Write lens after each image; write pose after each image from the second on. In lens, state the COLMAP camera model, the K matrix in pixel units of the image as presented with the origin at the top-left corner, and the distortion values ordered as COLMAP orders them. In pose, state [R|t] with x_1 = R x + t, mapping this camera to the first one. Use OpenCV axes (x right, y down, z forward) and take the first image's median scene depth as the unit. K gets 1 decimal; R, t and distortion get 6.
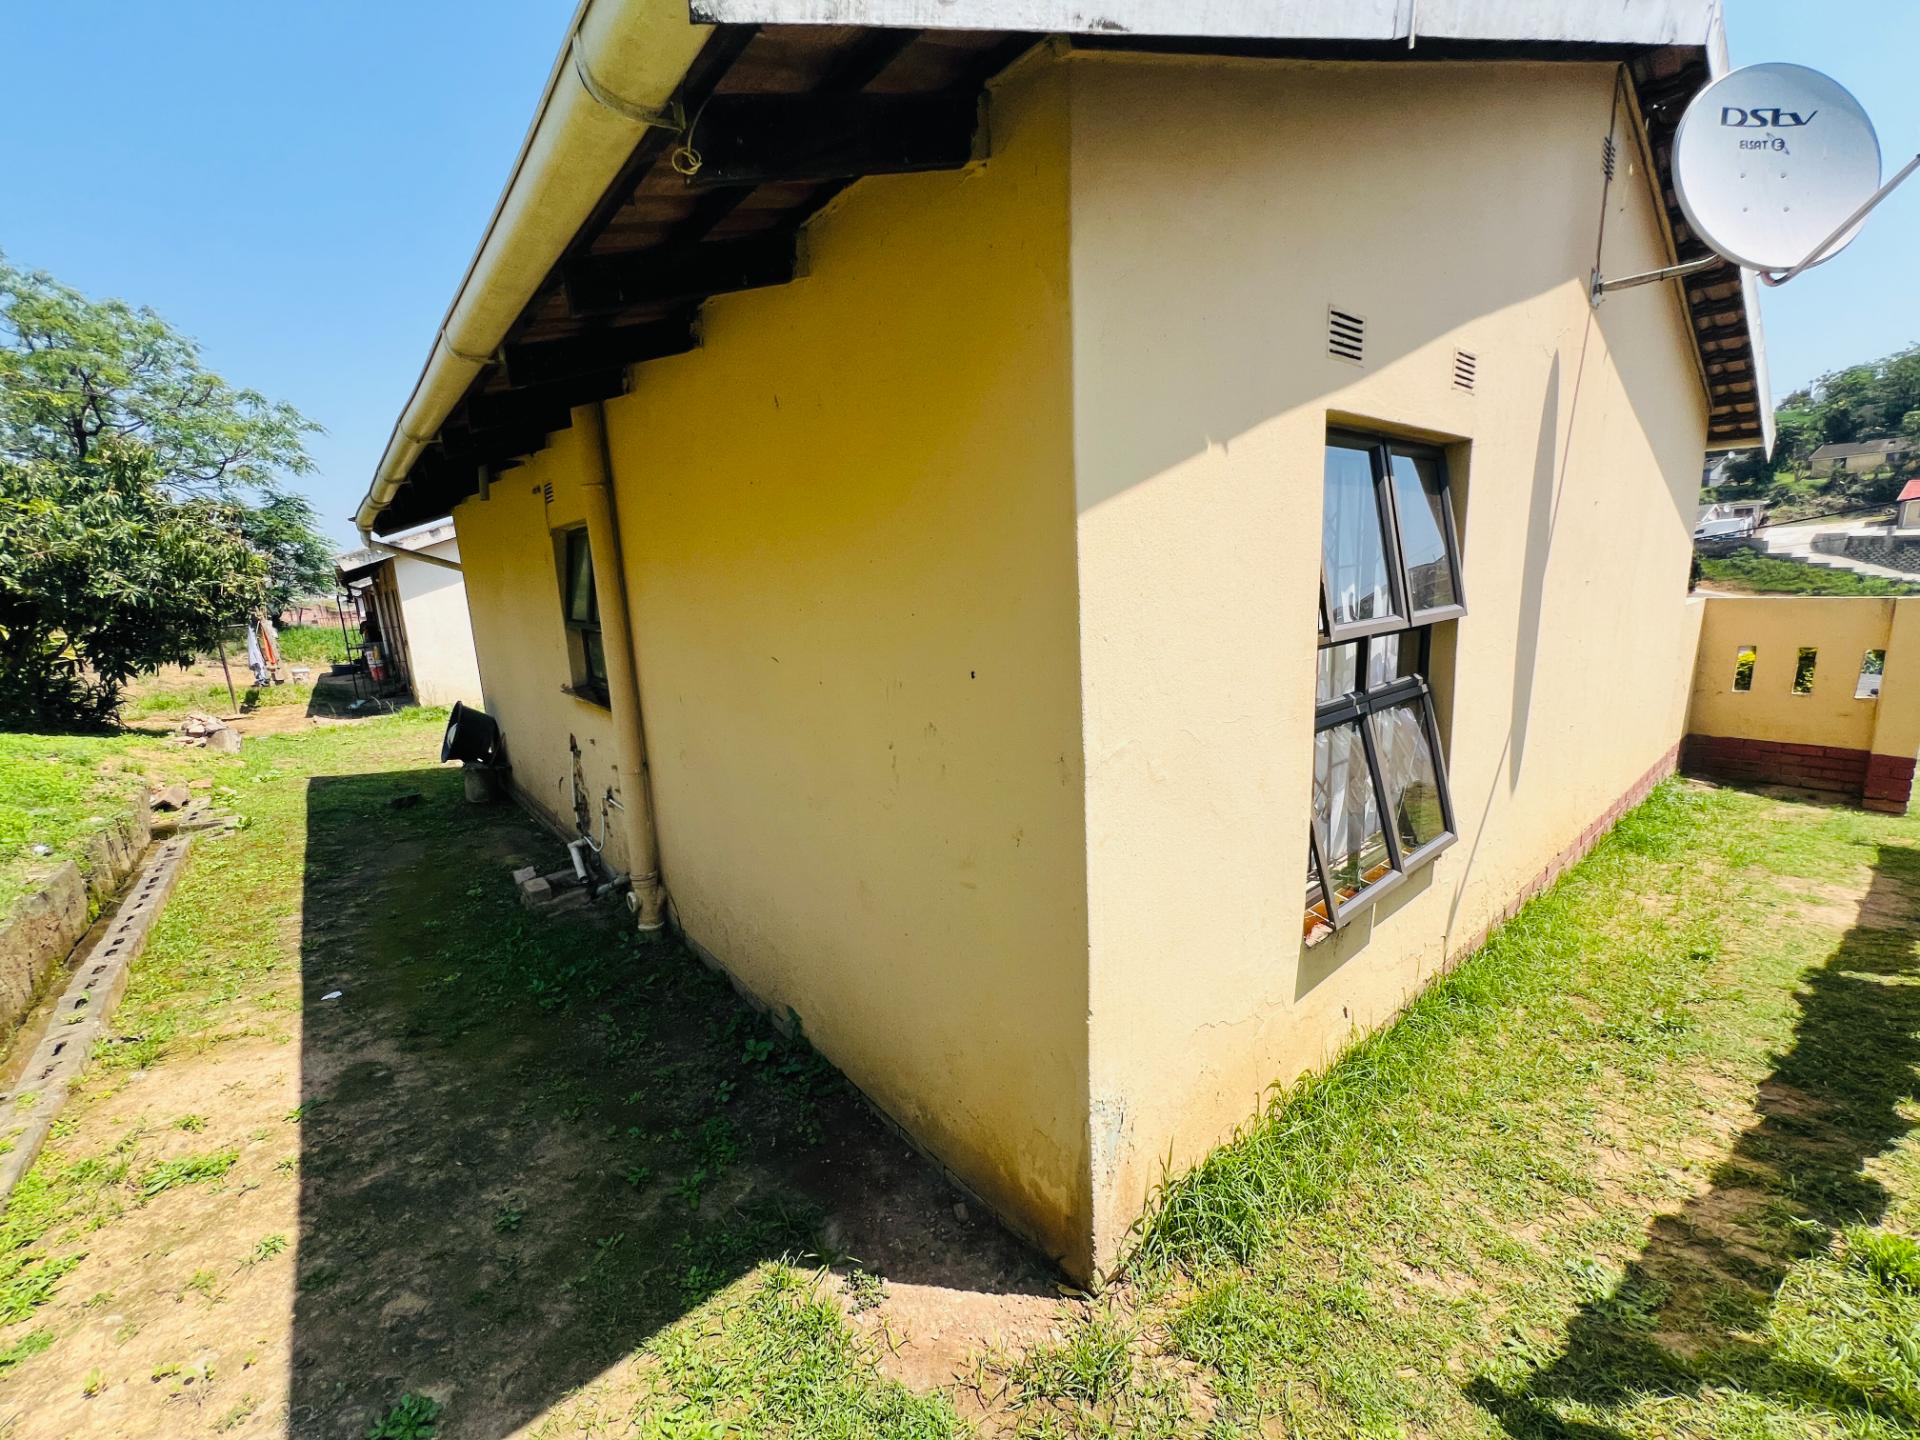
lens RADIAL K [[769.5, 0, 959.6], [0, 769.5, 717.6], [0, 0, 1]] dist [-0.002405, 0.001005]
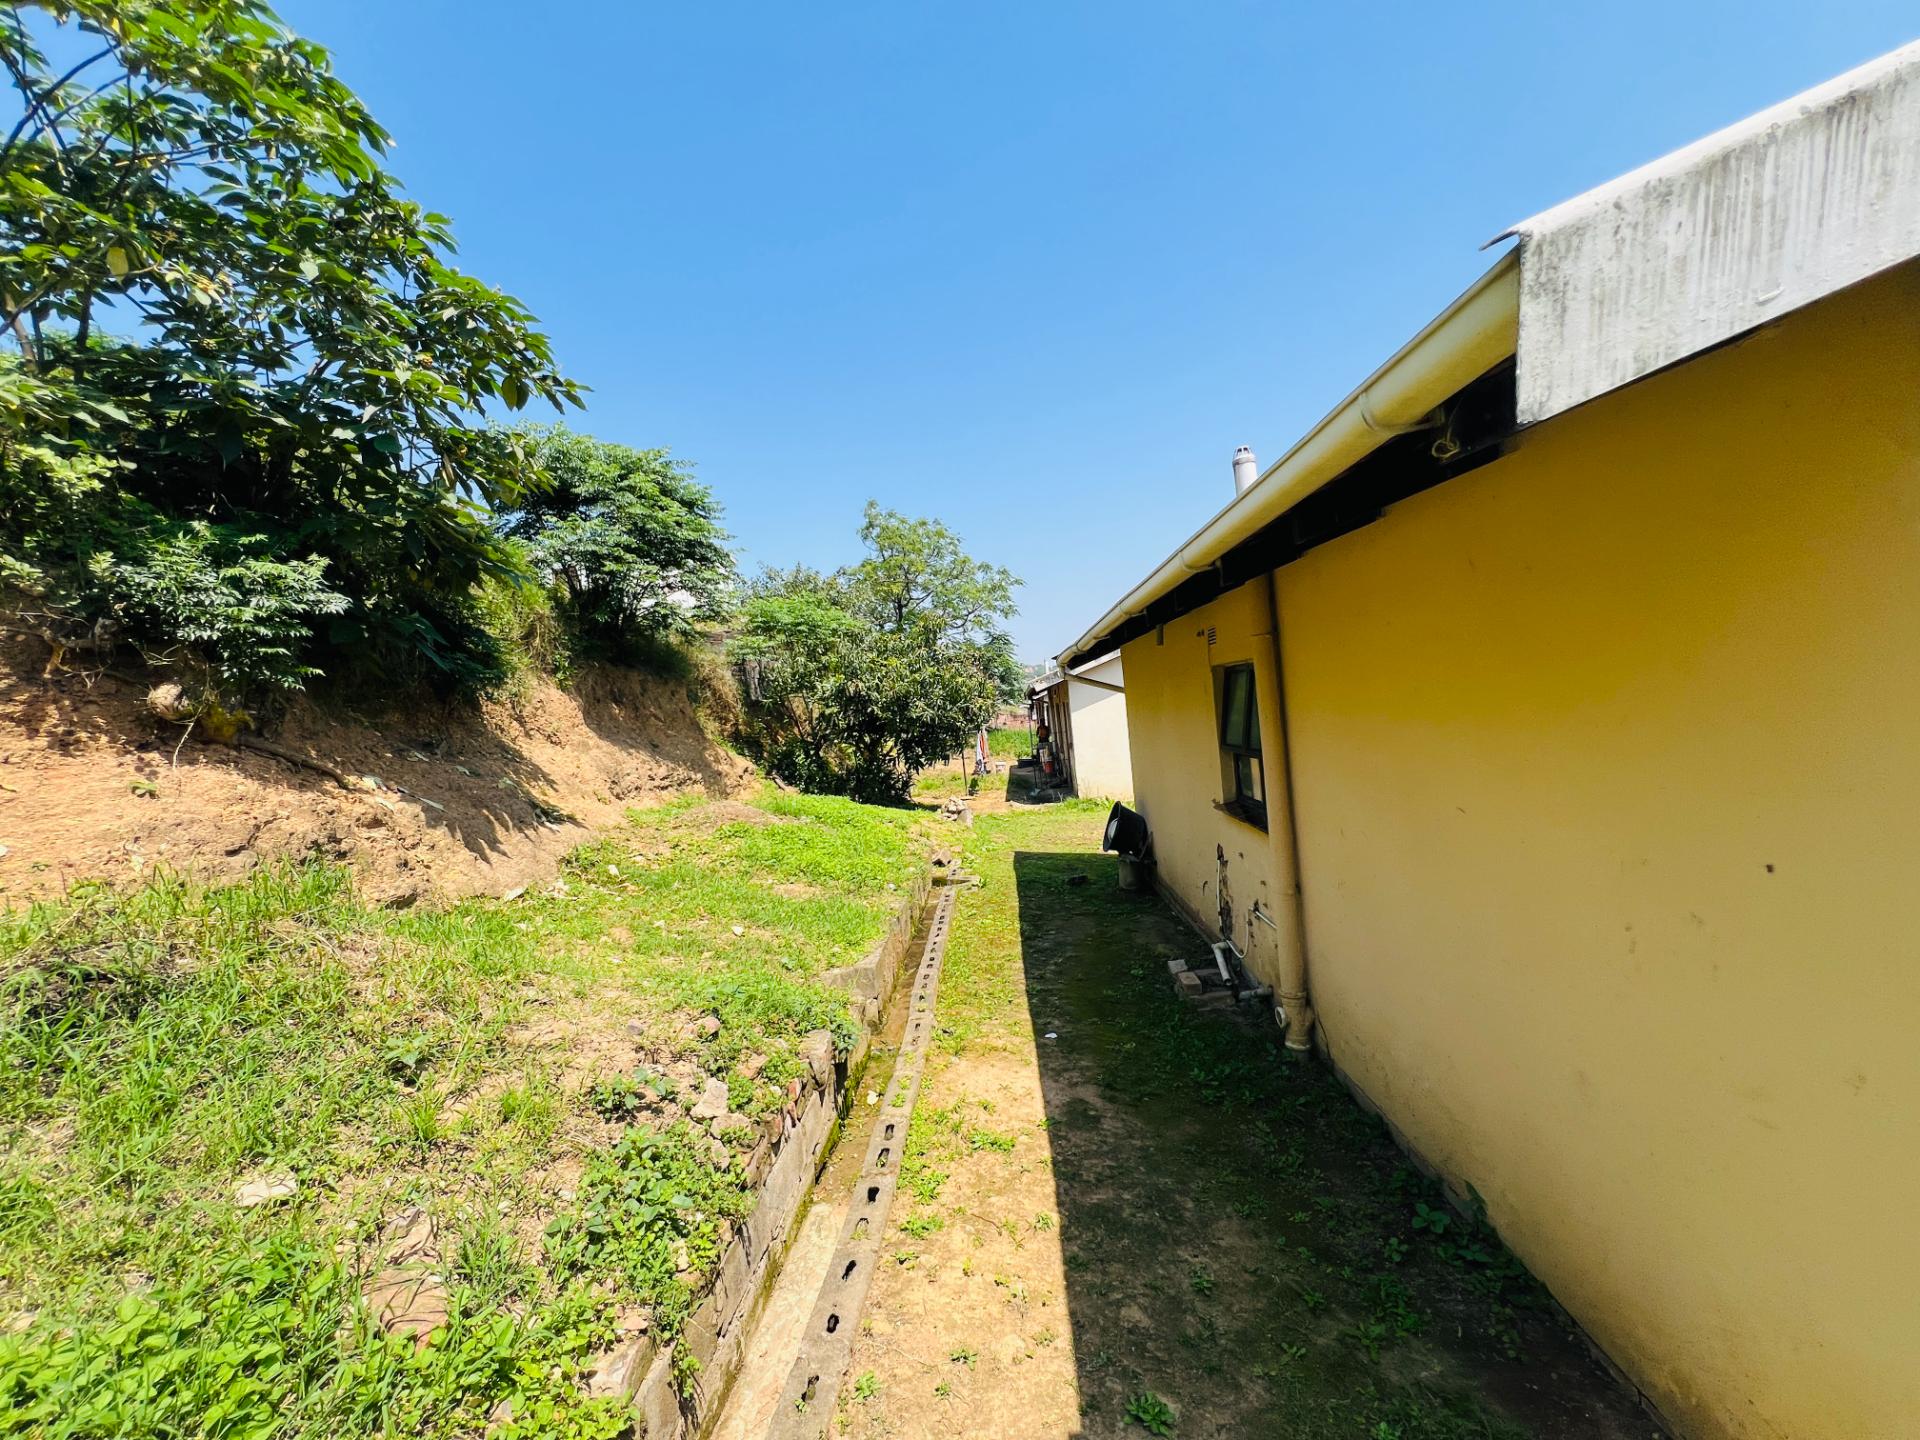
lens RADIAL K [[769.5, 0, 959.2], [0, 769.5, 722.2], [0, 0, 1]] dist [-0.002405, 0.001005]
pose [[0.732334, -0.011340, -0.680852, -0.029402], [-0.068855, 0.993503, -0.090609, -0.039393], [0.677456, 0.113236, 0.726795, -0.119222]]
